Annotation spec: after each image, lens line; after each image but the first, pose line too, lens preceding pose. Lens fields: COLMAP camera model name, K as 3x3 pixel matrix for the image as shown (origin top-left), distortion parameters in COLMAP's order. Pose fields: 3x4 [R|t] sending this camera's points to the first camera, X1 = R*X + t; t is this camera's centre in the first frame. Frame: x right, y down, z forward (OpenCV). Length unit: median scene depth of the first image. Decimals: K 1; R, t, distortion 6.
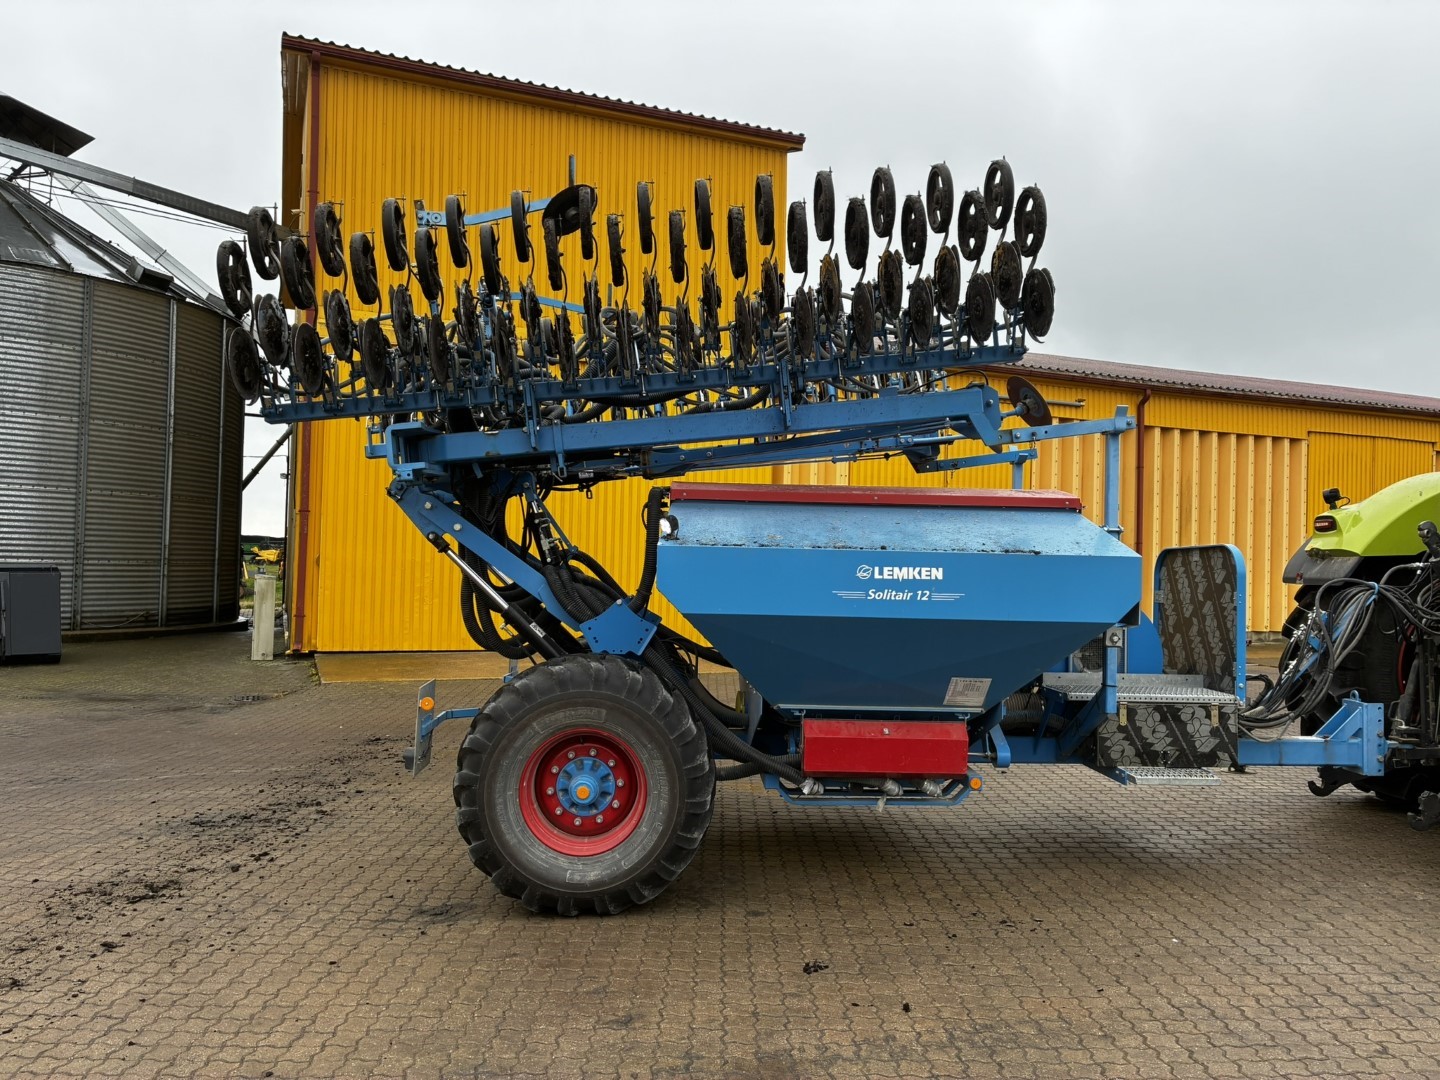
lens RADIAL K [[1108.1, 0, 720.0], [0, 1108.1, 540.0], [0, 0, 1]] dist [0.006906, -0.000270]
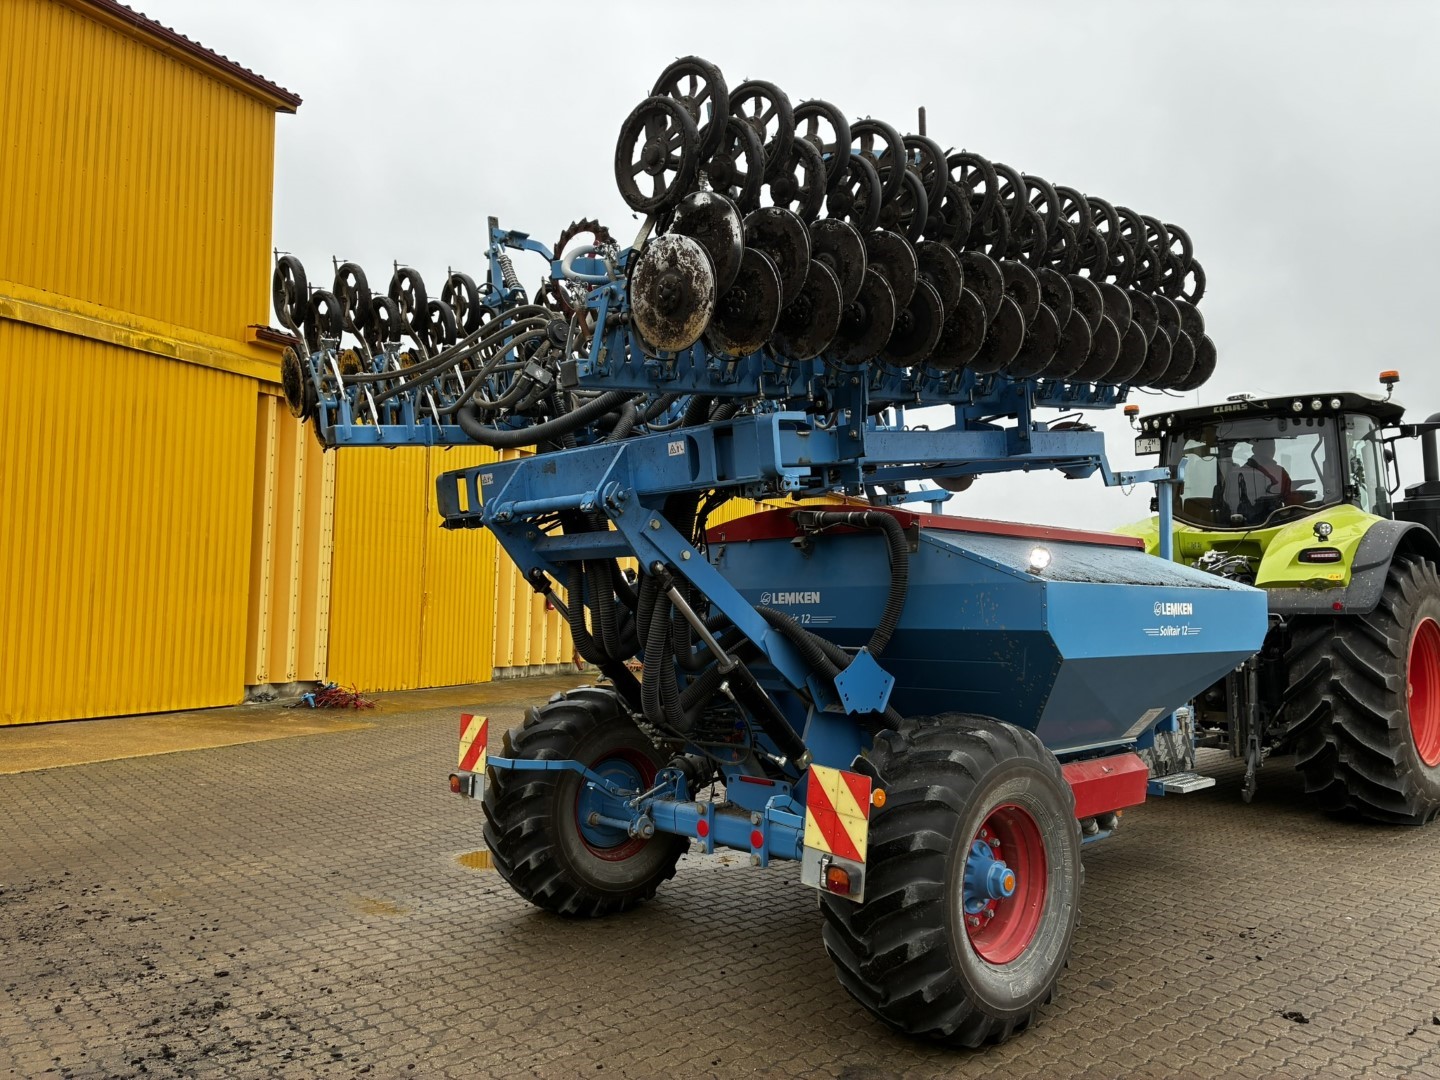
lens RADIAL K [[1097.3, 0, 723.1], [0, 1097.3, 516.8], [0, 0, 1]] dist [0.100918, -0.129587]
pose [[0.741205, 0.036768, 0.670270, -0.750074], [-0.005496, 0.998798, -0.048712, -0.002689], [-0.671256, 0.032421, 0.740516, 0.462514]]
